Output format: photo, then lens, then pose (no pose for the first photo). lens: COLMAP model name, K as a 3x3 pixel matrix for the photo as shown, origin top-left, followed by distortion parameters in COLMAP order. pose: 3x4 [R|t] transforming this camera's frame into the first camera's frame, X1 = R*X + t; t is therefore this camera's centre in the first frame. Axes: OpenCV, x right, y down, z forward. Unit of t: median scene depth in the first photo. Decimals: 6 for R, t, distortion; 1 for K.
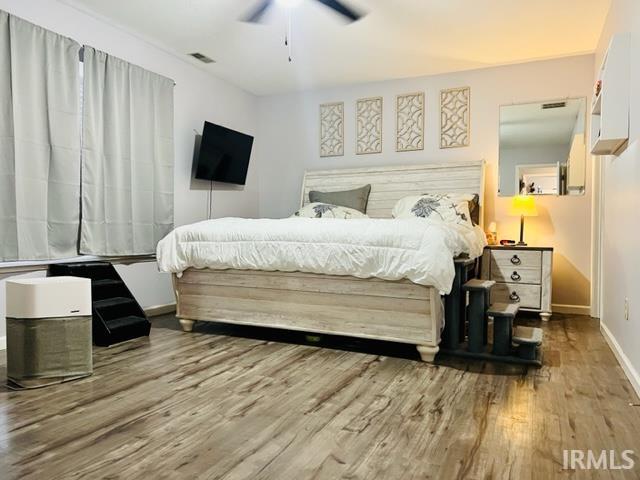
lens RADIAL K [[481.8, 0, 321.6], [0, 481.8, 243.7], [0, 0, 1]] dist [0.070652, -0.017593]
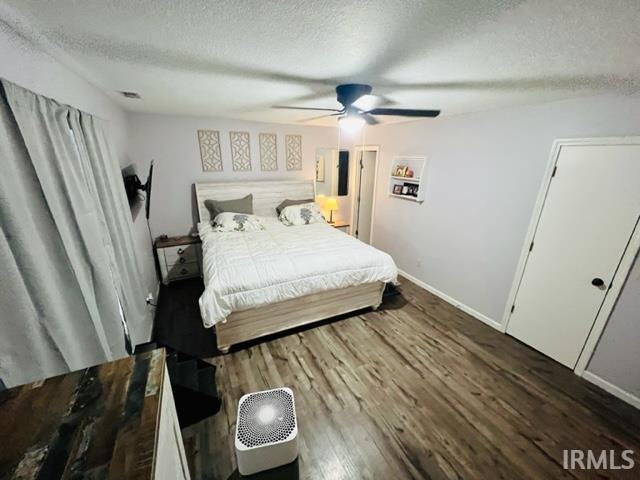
lens RADIAL K [[252.8, 0, 322.8], [0, 252.8, 237.7], [0, 0, 1]] dist [-0.001044, 0.000535]
pose [[0.619407, -0.235705, 0.748851, -0.664242], [0.005264, 0.955091, 0.296266, -0.381706], [-0.785052, -0.179567, 0.592831, 0.533705]]
